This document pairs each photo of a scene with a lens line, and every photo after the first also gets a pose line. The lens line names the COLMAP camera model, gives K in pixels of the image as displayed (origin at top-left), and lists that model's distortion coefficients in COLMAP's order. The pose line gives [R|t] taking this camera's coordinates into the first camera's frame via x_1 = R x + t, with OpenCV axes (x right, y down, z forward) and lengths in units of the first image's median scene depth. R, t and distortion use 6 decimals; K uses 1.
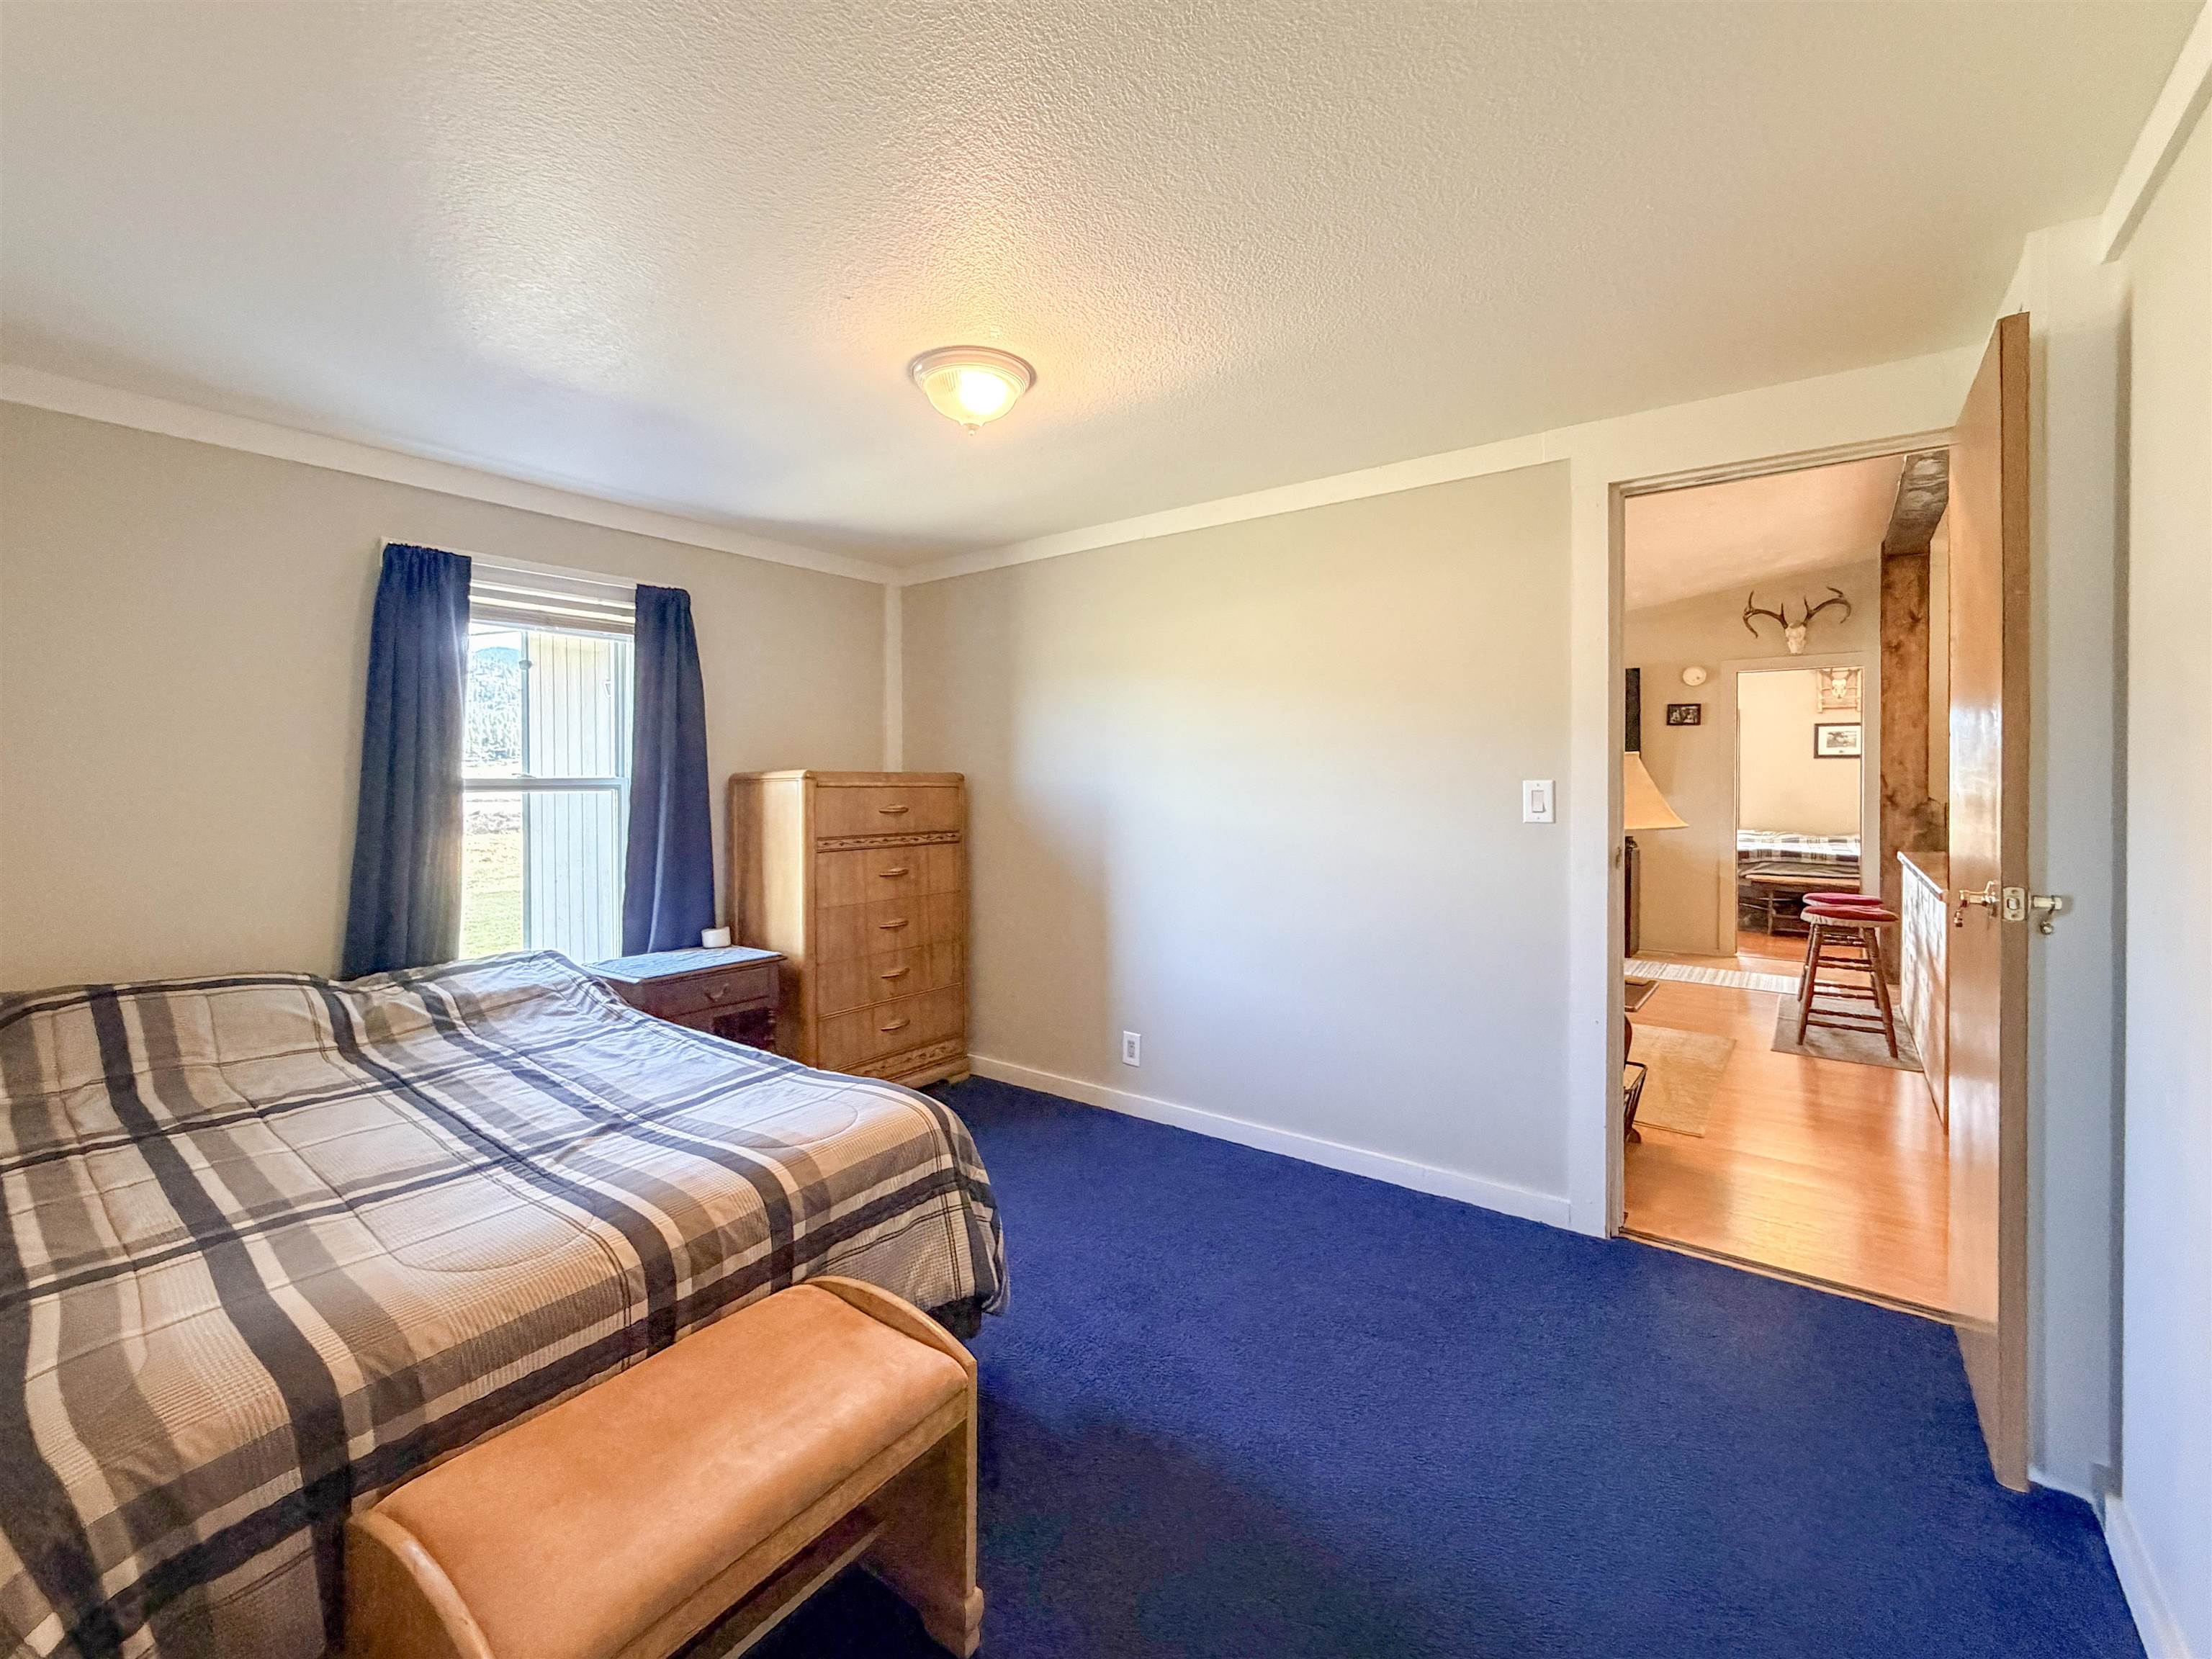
lens RADIAL K [[907.6, 0, 1060.5], [0, 907.6, 794.9], [0, 0, 1]] dist [0.000205, -0.000277]
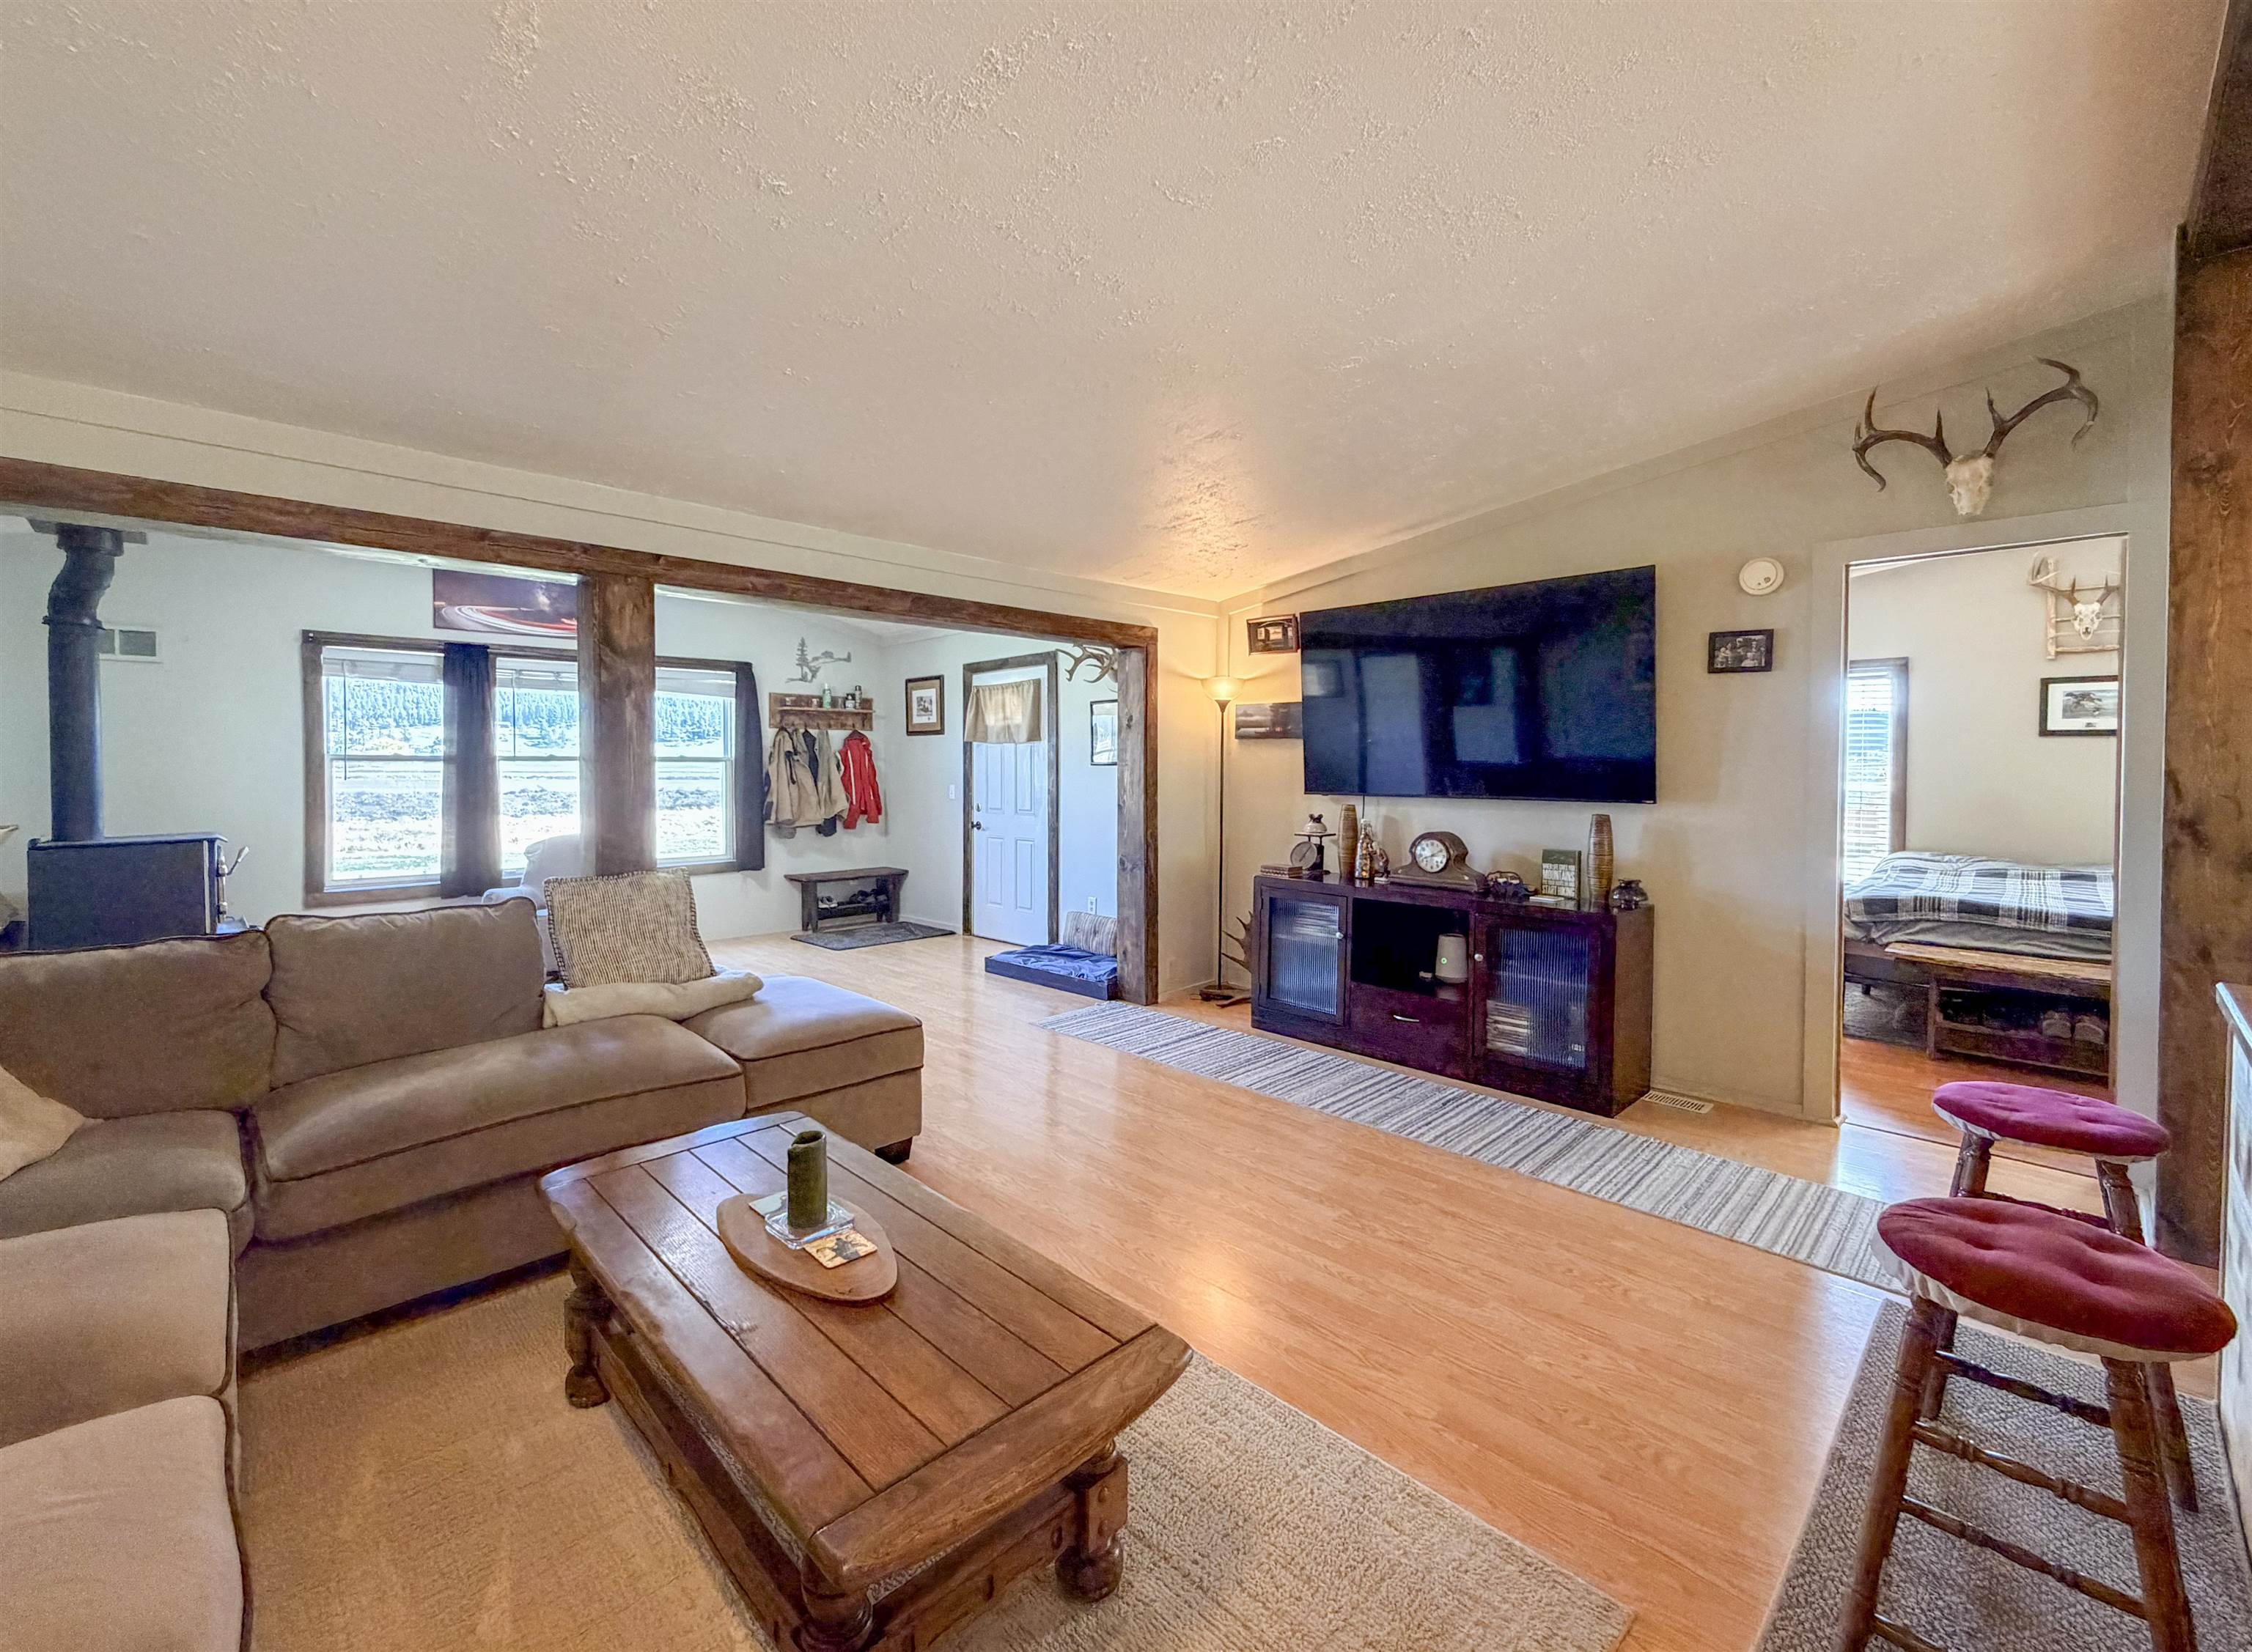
lens RADIAL K [[923.9, 0, 1095.3], [0, 923.9, 785.7], [0, 0, 1]] dist [0.000205, -0.000277]
pose [[0.992582, 0.006637, -0.121393, 0.389252], [-0.005174, 0.999910, 0.012359, -0.016456], [0.121464, -0.011639, 0.992528, 0.432816]]
